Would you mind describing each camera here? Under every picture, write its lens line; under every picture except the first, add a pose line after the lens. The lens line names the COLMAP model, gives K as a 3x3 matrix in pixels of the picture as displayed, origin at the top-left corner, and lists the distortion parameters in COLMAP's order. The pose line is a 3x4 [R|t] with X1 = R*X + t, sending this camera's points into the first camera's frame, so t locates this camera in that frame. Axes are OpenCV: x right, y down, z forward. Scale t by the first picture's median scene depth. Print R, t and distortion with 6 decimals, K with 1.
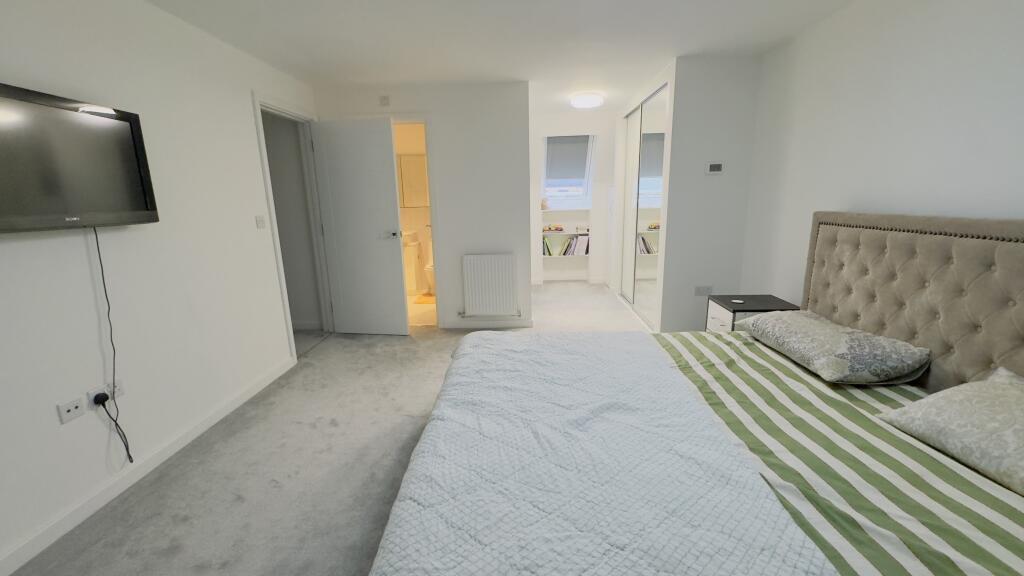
lens RADIAL K [[408.7, 0, 512.0], [0, 408.7, 288.0], [0, 0, 1]] dist [-0.001513, 0.000125]
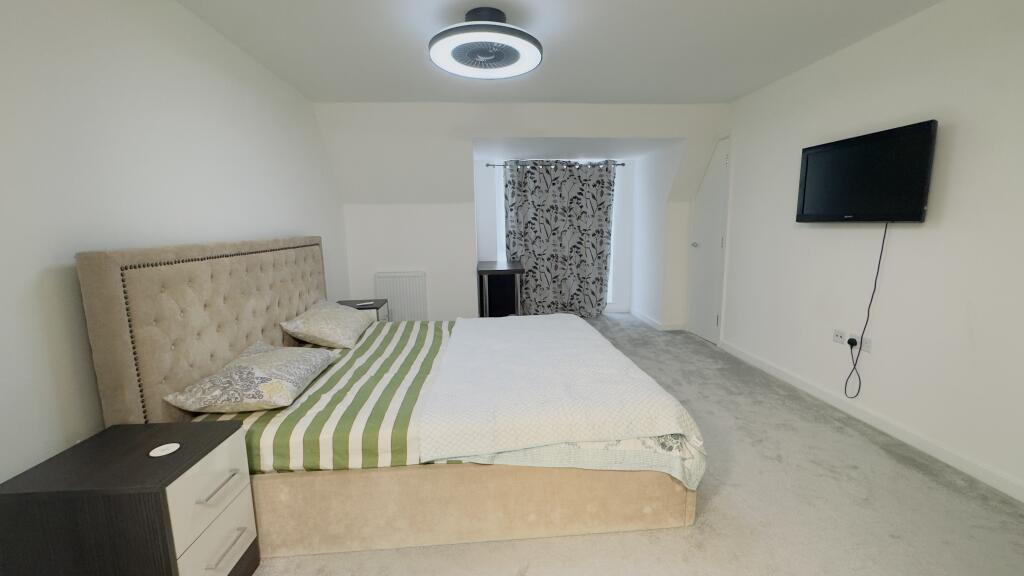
lens RADIAL K [[408.7, 0, 512.0], [0, 408.7, 288.0], [0, 0, 1]] dist [-0.001513, 0.000125]
pose [[-0.992372, 0.052597, -0.111493, 0.264520], [0.008698, 0.932034, 0.362267, -0.349729], [0.122970, 0.358534, -0.925382, 1.692902]]
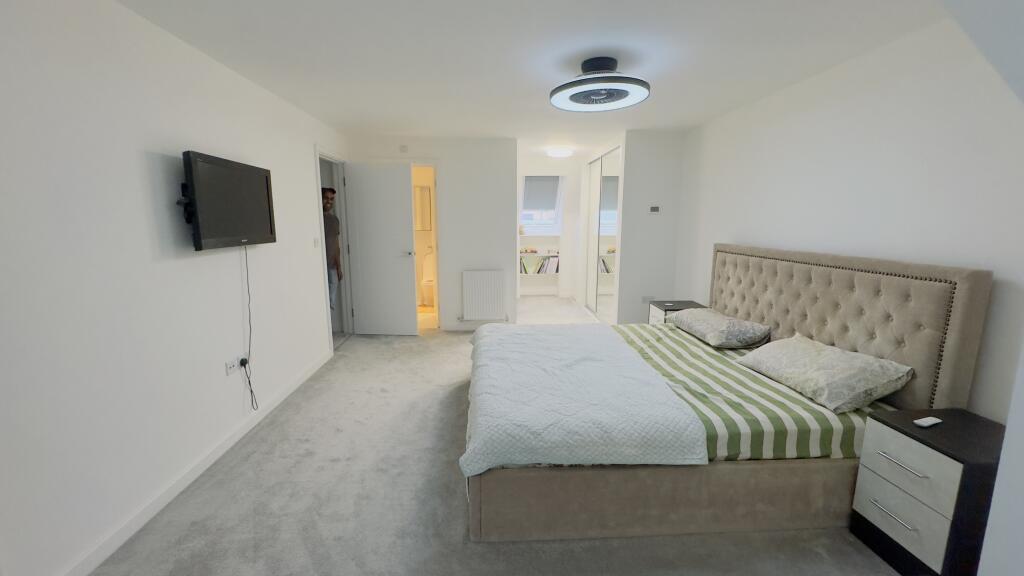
lens RADIAL K [[408.7, 0, 512.0], [0, 408.7, 288.0], [0, 0, 1]] dist [-0.001513, 0.000125]
pose [[0.995792, 0.008804, 0.091222, -0.148994], [-0.004104, 0.998661, -0.051575, 0.062484], [-0.091553, 0.050984, 0.994494, -0.450673]]
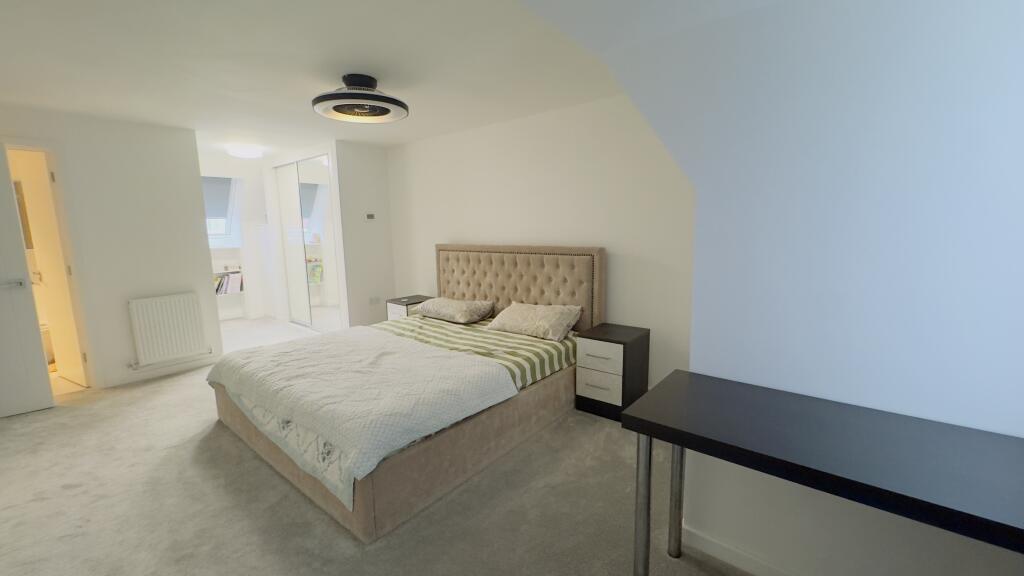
lens RADIAL K [[408.7, 0, 512.0], [0, 408.7, 288.0], [0, 0, 1]] dist [-0.001513, 0.000125]
pose [[0.612386, -0.105995, 0.783421, -0.541859], [0.172618, 0.984987, -0.001666, 0.074639], [-0.771483, 0.136253, 0.621489, -0.405191]]
